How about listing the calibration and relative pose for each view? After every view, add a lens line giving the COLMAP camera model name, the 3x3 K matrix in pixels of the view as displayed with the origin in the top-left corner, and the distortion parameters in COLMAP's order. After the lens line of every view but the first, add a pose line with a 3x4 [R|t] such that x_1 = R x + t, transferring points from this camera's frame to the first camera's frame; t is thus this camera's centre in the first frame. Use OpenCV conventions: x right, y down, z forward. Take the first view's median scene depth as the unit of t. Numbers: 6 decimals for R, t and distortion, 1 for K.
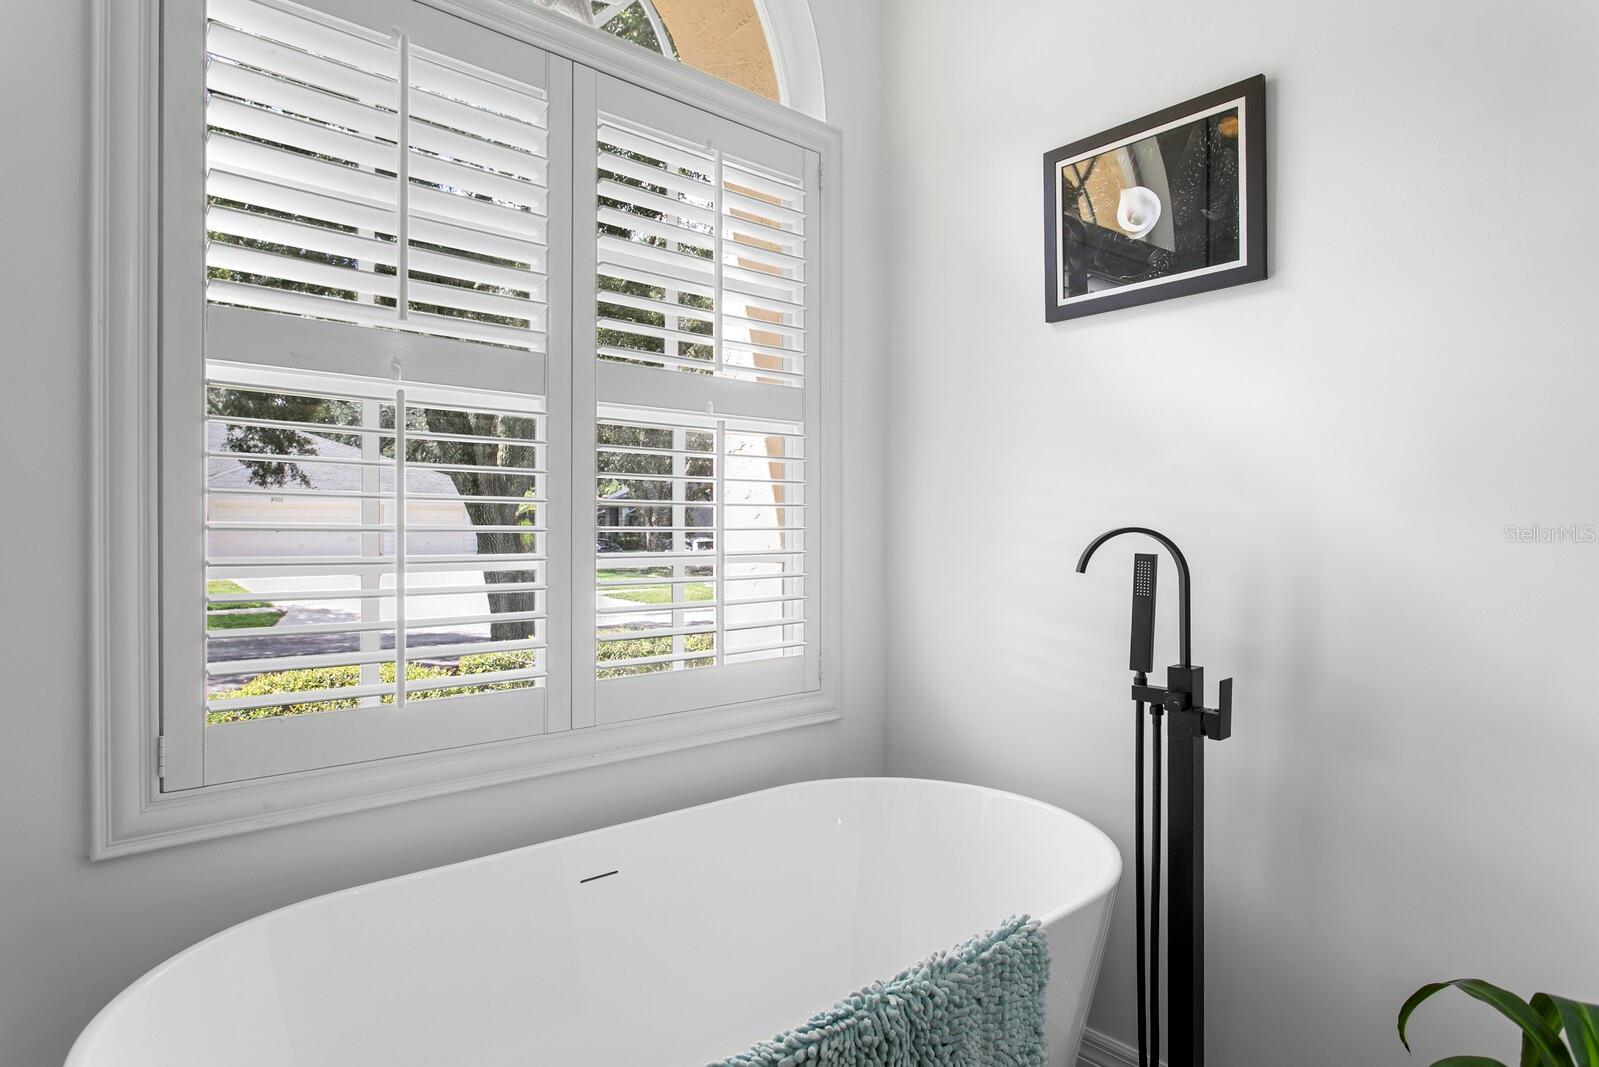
lens RADIAL K [[910.1, 0, 799.5], [0, 910.1, 533.5], [0, 0, 1]] dist [-0.006144, -0.000961]
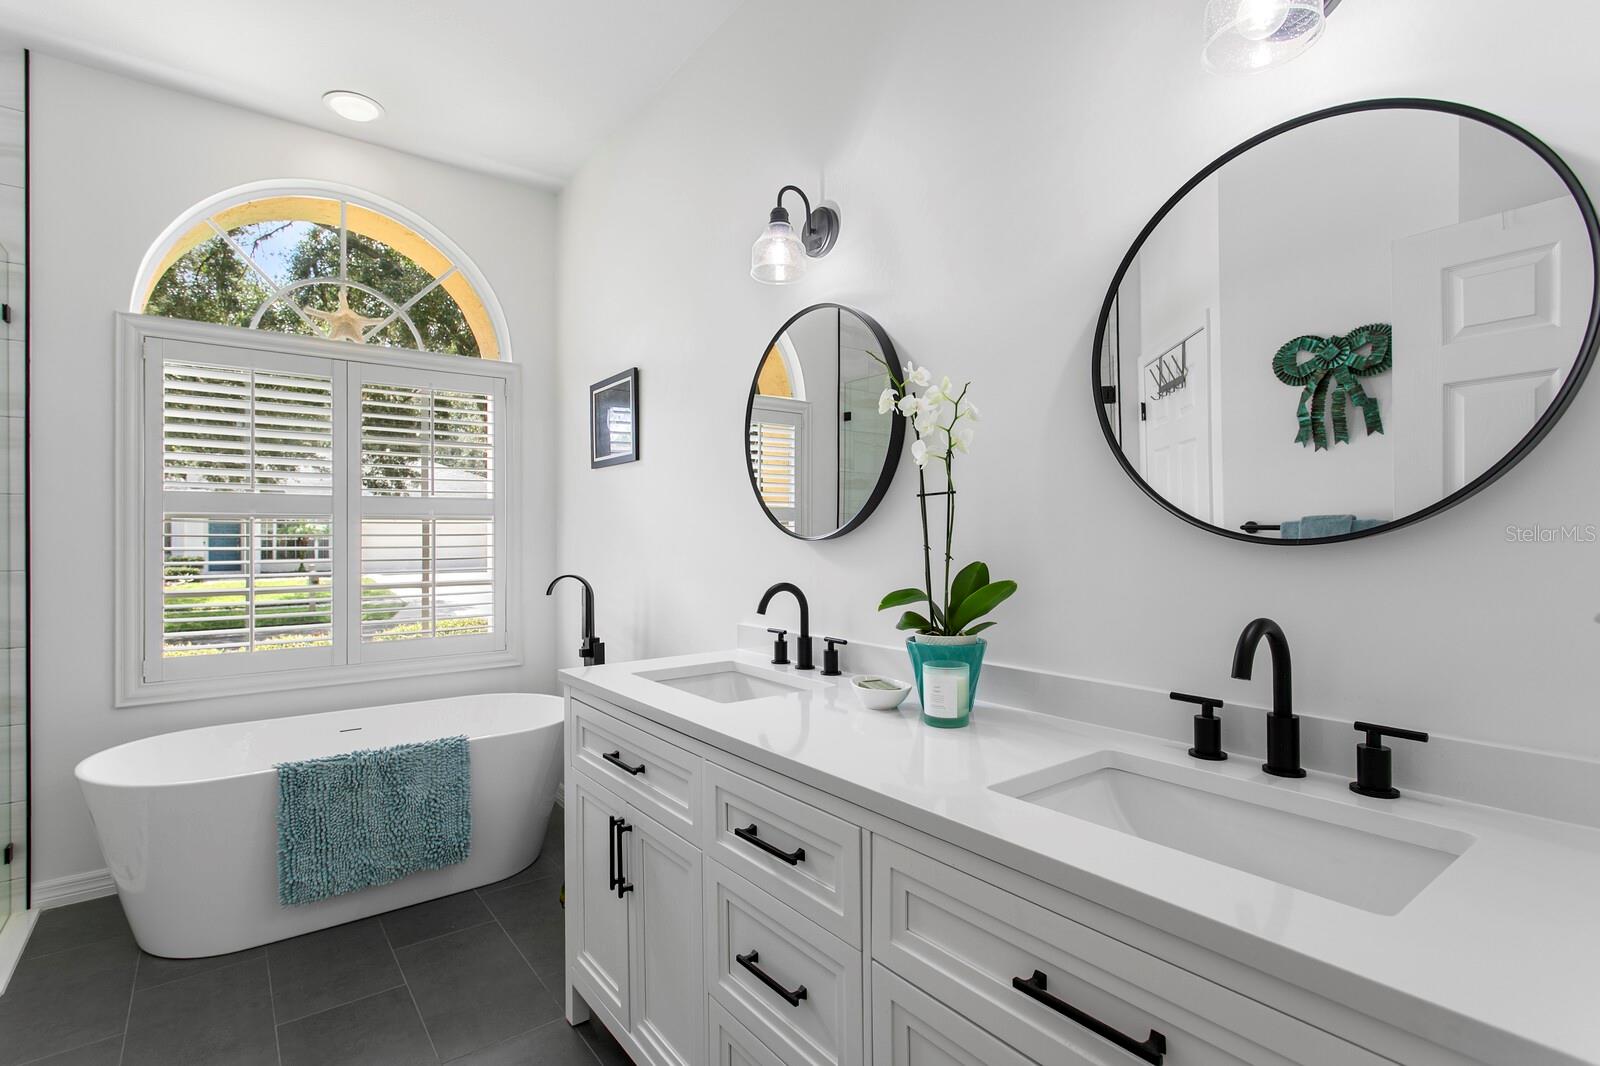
lens RADIAL K [[756.4, 0, 781.8], [0, 756.4, 537.0], [0, 0, 1]] dist [0.000359, -0.000224]
pose [[0.996986, -0.004565, -0.077444, 0.922944], [0.004541, 0.999990, -0.000498, -0.087308], [0.077445, 0.000145, 0.996997, -0.728156]]
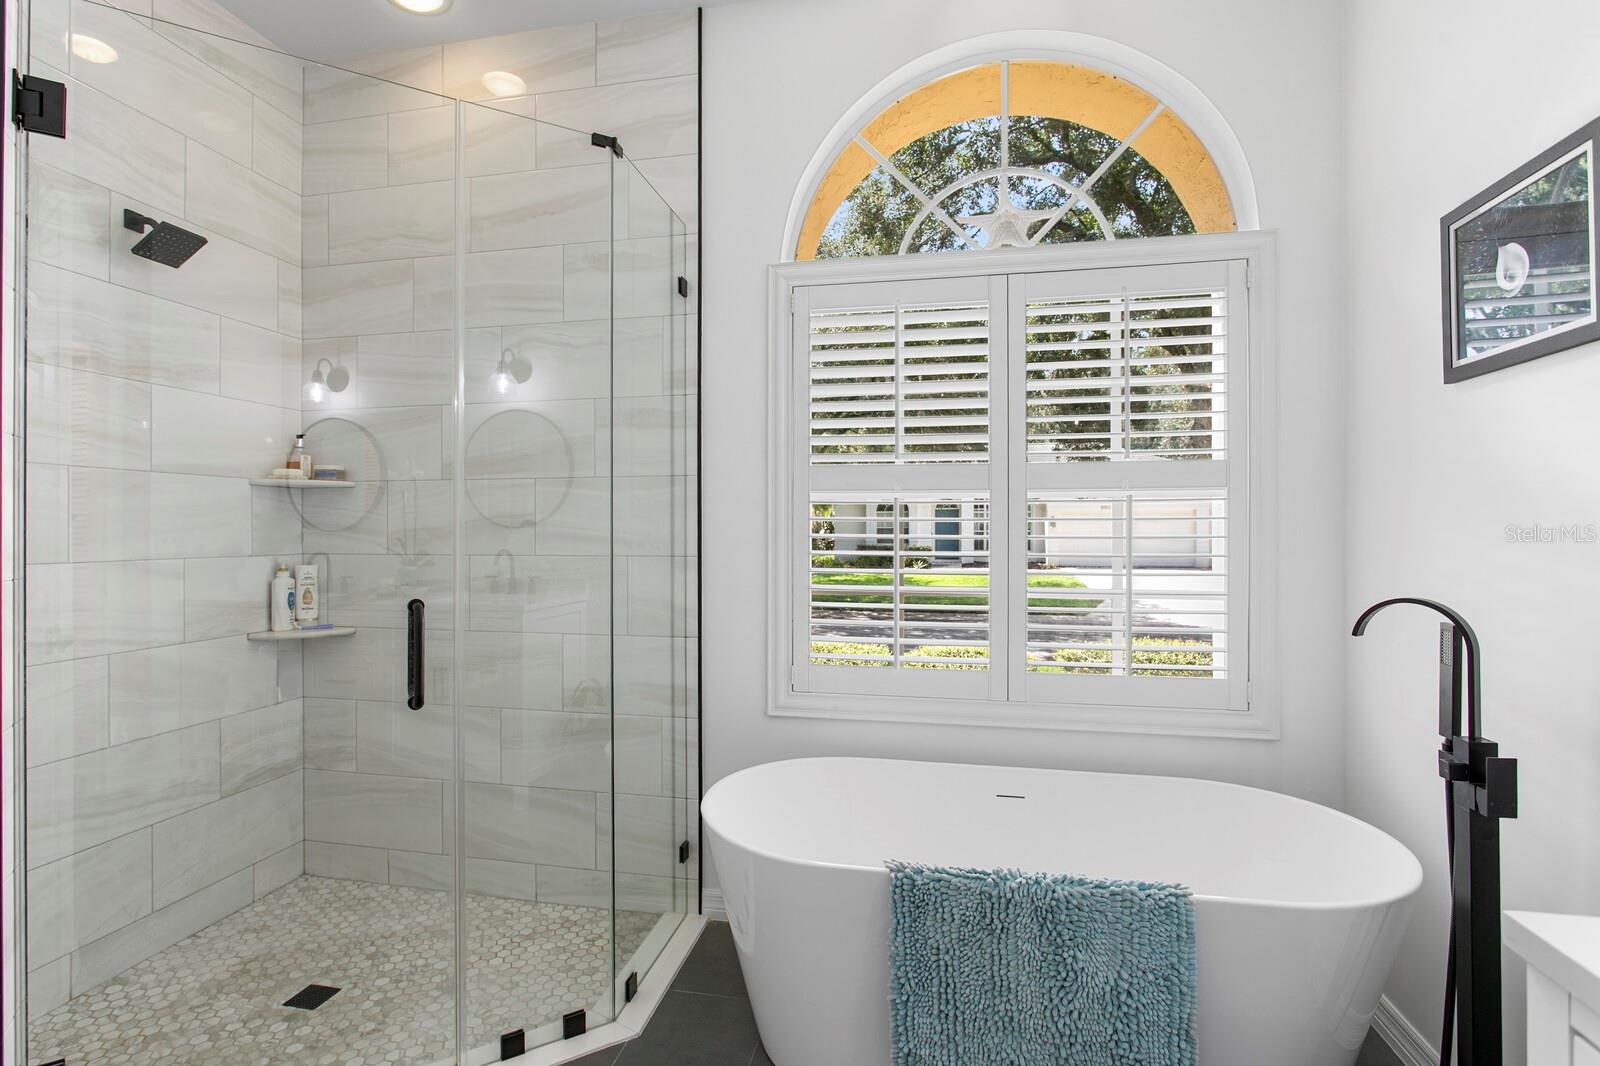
lens RADIAL K [[792.4, 0, 766.8], [0, 792.4, 526.9], [0, 0, 1]] dist [-0.003909, 0.000629]
pose [[0.589547, -0.004615, -0.807721, 0.599949], [0.000042, 0.999984, -0.005684, -0.076480], [0.807734, 0.003317, 0.589538, -0.141475]]
